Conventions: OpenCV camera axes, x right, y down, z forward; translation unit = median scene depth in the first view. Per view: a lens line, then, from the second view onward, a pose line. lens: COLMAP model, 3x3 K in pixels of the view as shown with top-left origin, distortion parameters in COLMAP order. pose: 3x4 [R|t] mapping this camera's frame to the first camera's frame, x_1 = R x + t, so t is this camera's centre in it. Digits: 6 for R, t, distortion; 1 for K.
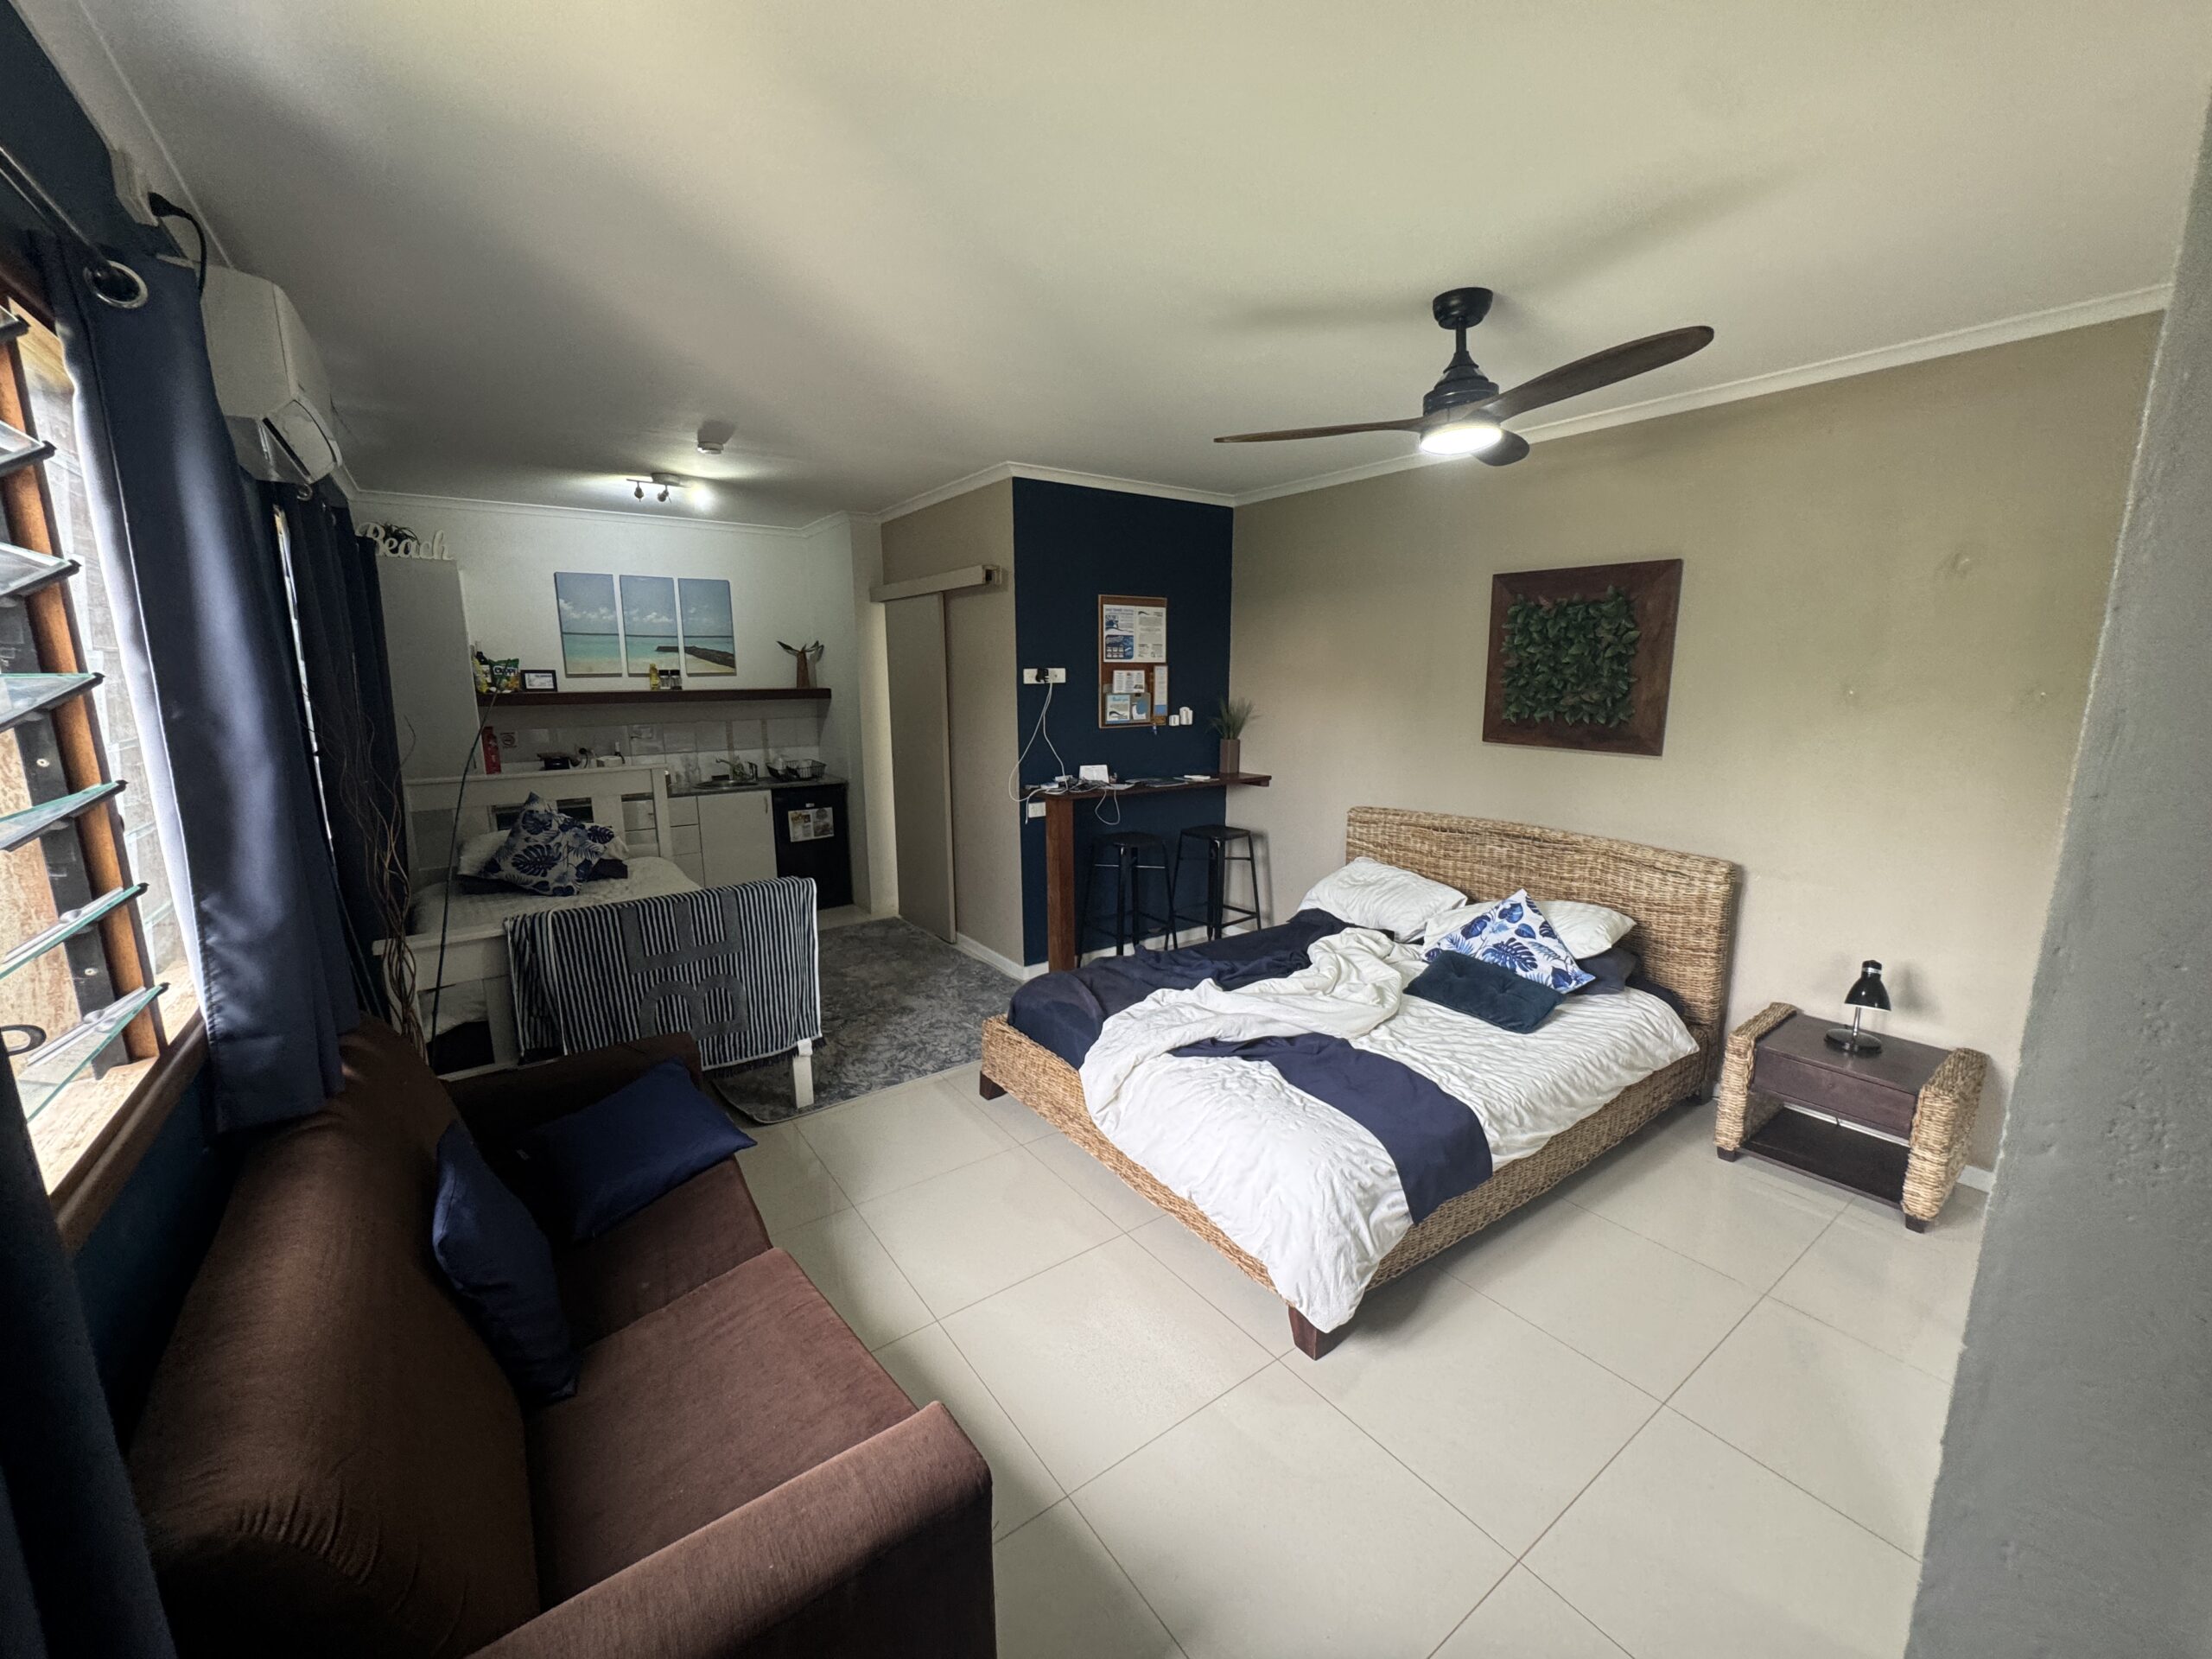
lens RADIAL K [[901.0, 0, 1110.9], [0, 901.0, 833.2], [0, 0, 1]] dist [-0.003558, 0.002748]
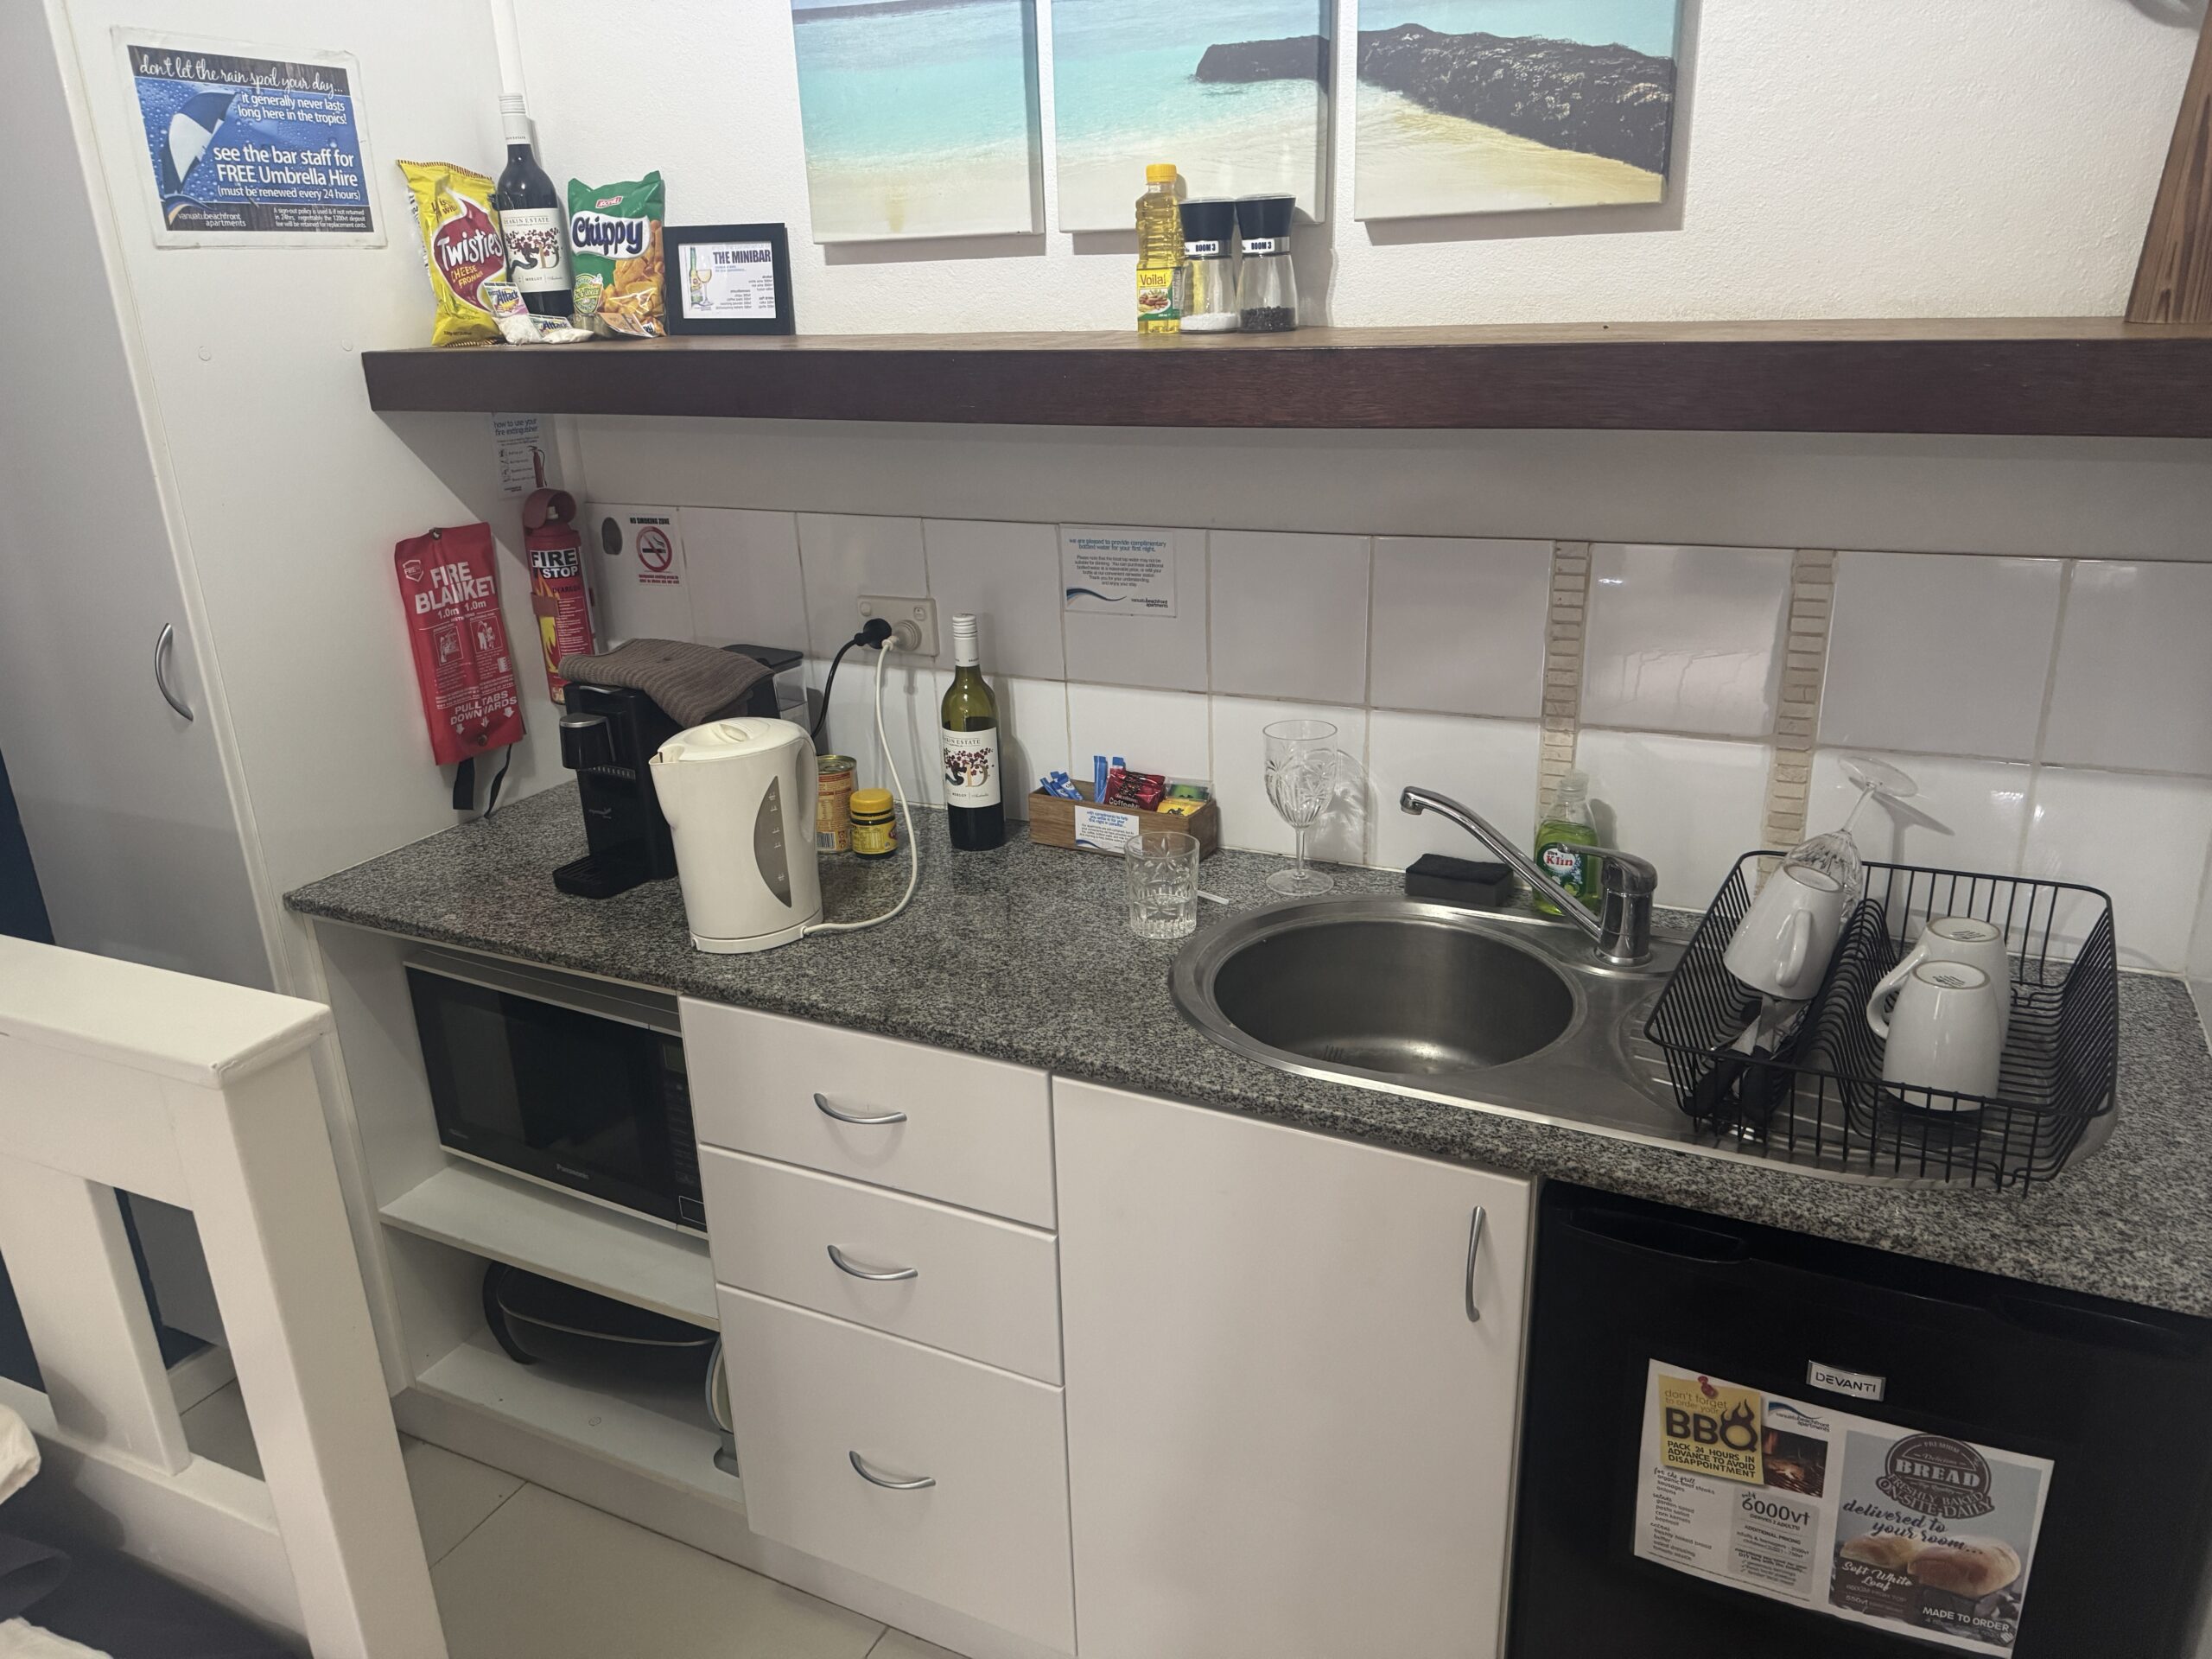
lens RADIAL K [[1598.5, 0, 1108.6], [0, 1598.5, 840.7], [0, 0, 1]] dist [0.013946, -0.019718]
pose [[0.481374, 0.287123, -0.828154, -0.233876], [-0.130904, 0.957779, 0.255974, -0.142509], [0.866685, -0.014811, 0.498636, 0.835183]]
